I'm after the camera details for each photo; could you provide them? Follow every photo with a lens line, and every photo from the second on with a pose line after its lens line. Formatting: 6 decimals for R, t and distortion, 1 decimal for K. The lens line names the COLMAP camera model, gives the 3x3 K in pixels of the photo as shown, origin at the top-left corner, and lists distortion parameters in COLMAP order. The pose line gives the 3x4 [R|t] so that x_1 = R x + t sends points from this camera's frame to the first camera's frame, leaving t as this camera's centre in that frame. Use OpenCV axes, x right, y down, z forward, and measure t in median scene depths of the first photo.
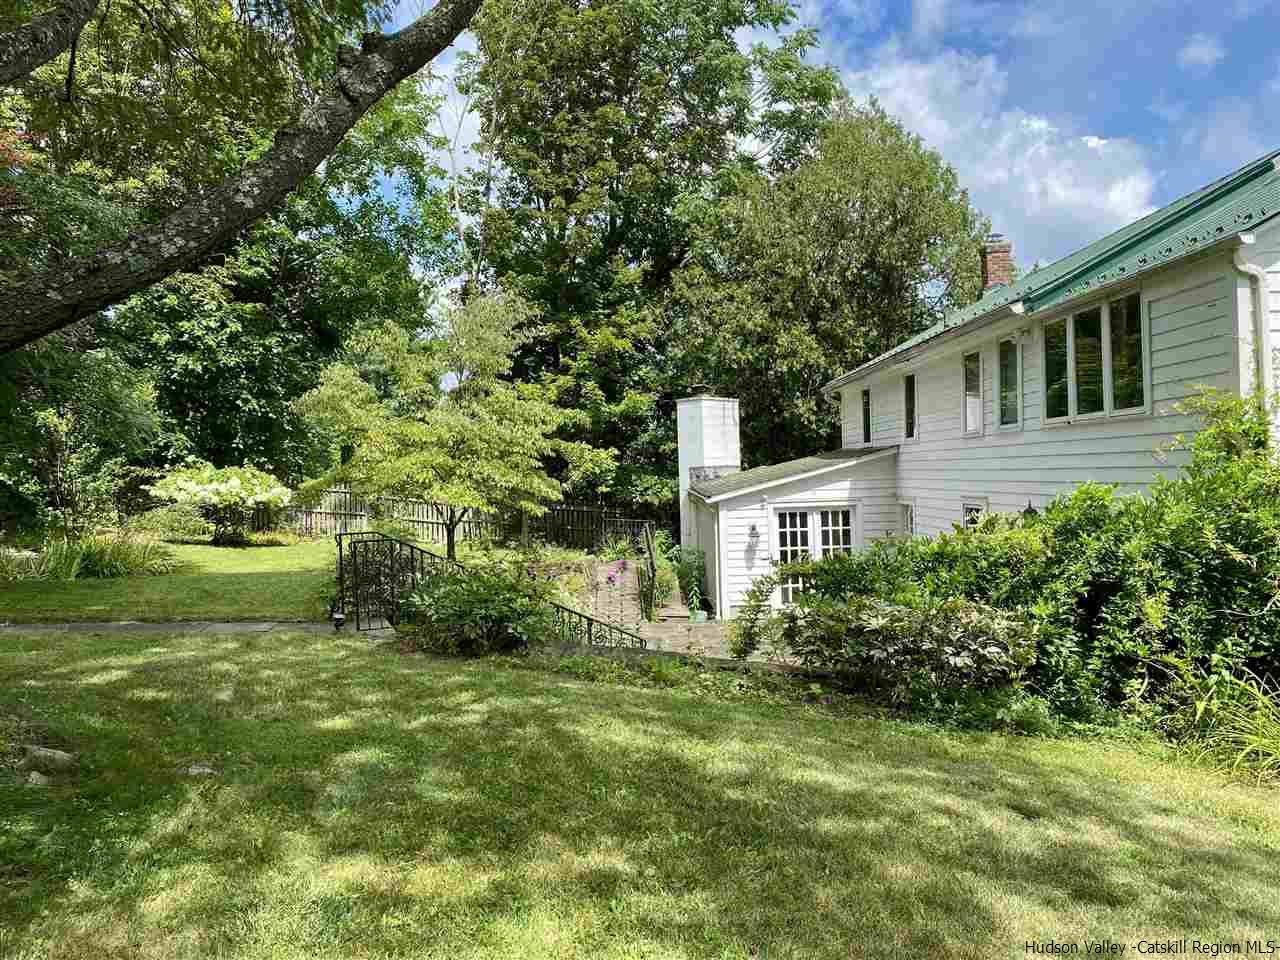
lens RADIAL K [[958.4, 0, 639.3], [0, 958.4, 483.0], [0, 0, 1]] dist [0.026659, -0.000667]
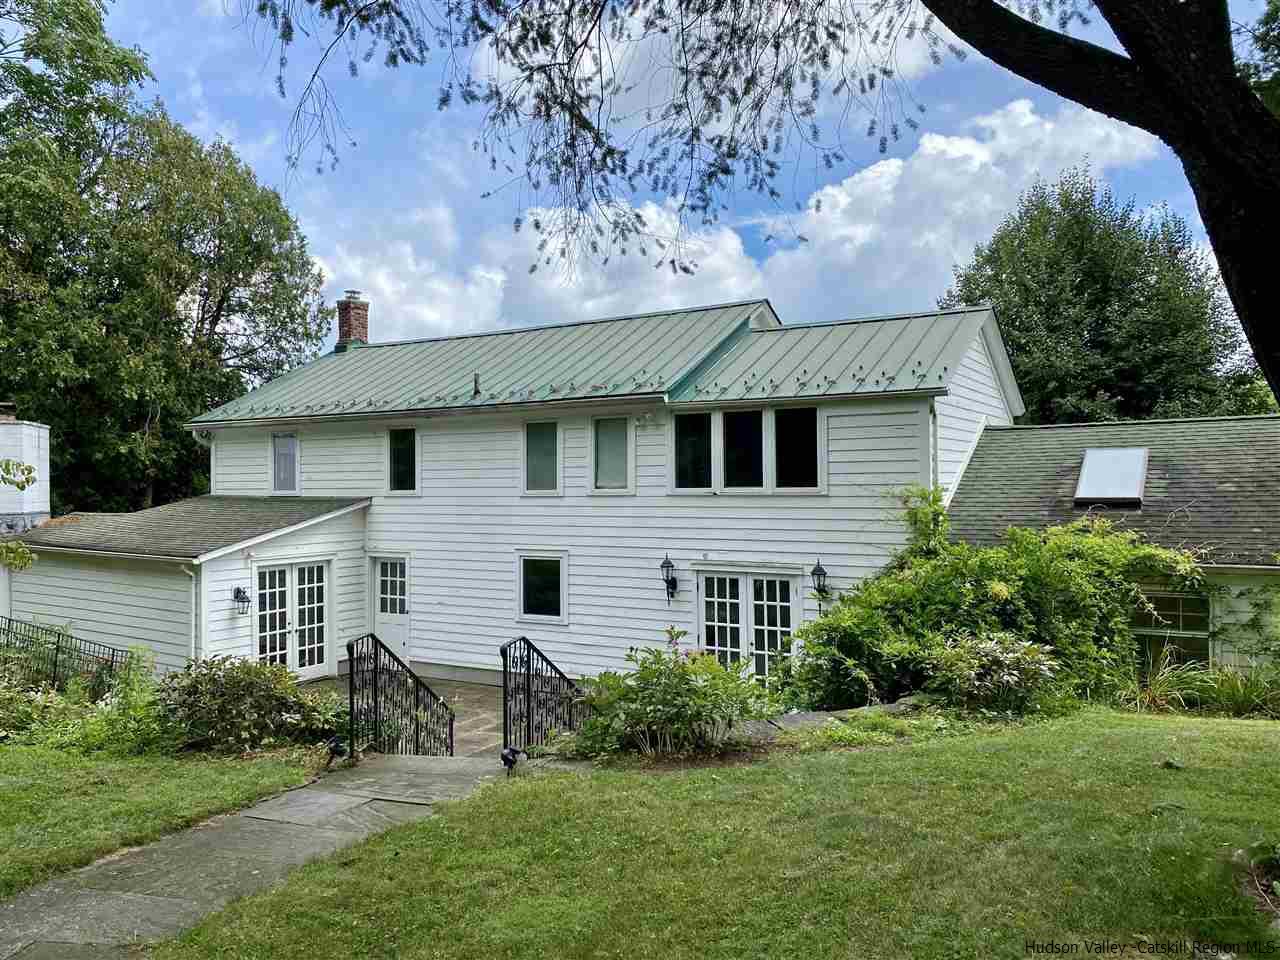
lens RADIAL K [[958.4, 0, 639.3], [0, 958.4, 483.0], [0, 0, 1]] dist [0.026659, -0.000667]
pose [[0.523608, 0.032045, 0.851356, -0.427360], [-0.000269, 0.999299, -0.037448, -0.017075], [-0.851959, 0.019379, 0.523249, 0.252796]]
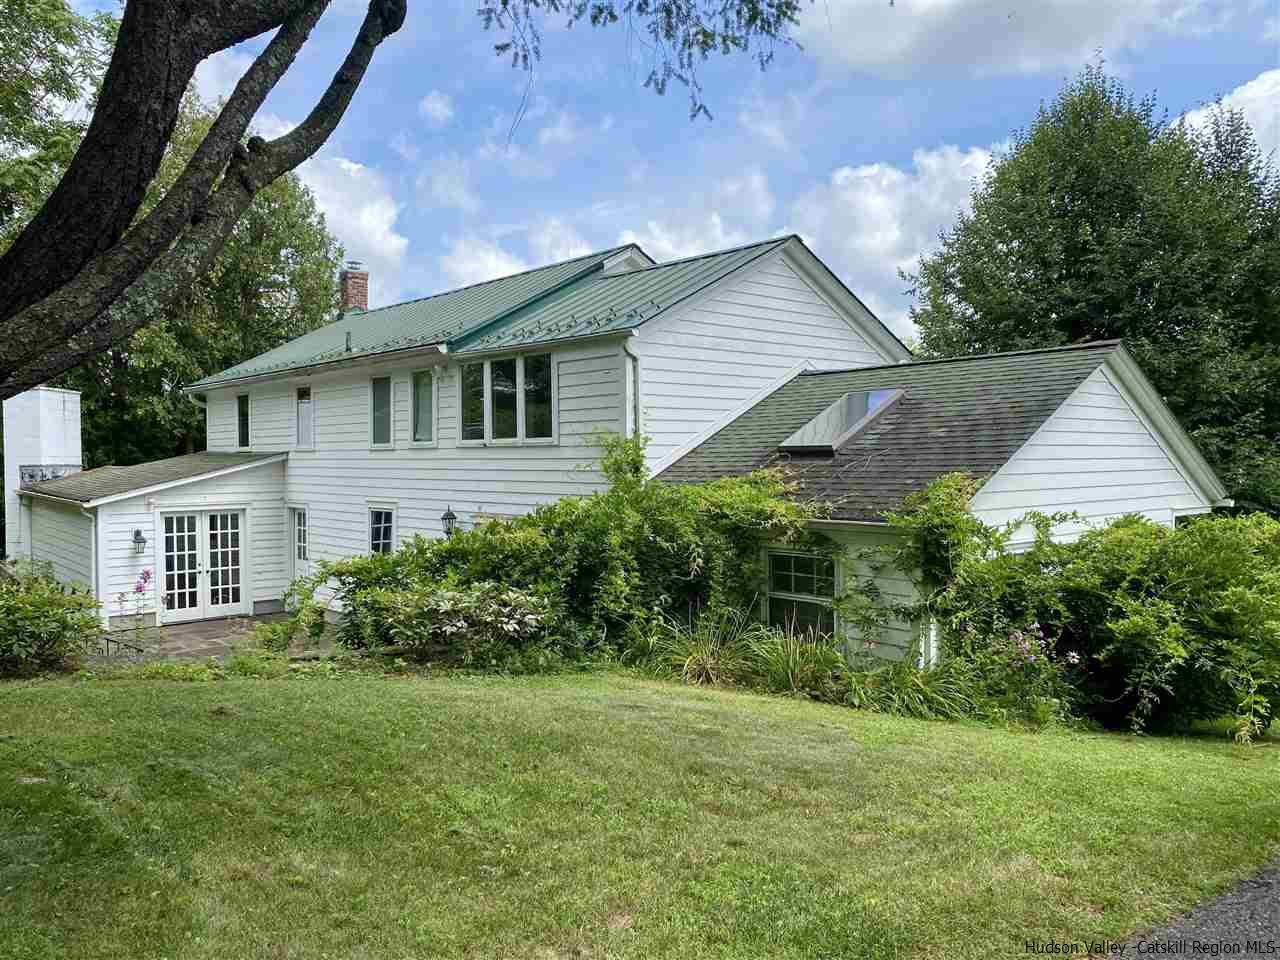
lens RADIAL K [[960.0, 0, 637.4], [0, 960.0, 484.3], [0, 0, 1]] dist [-0.005198, -0.000240]
pose [[0.743702, 0.011190, 0.668417, -0.151272], [-0.012780, 0.999915, -0.002520, -0.005747], [-0.668389, -0.006668, 0.743782, -0.044738]]
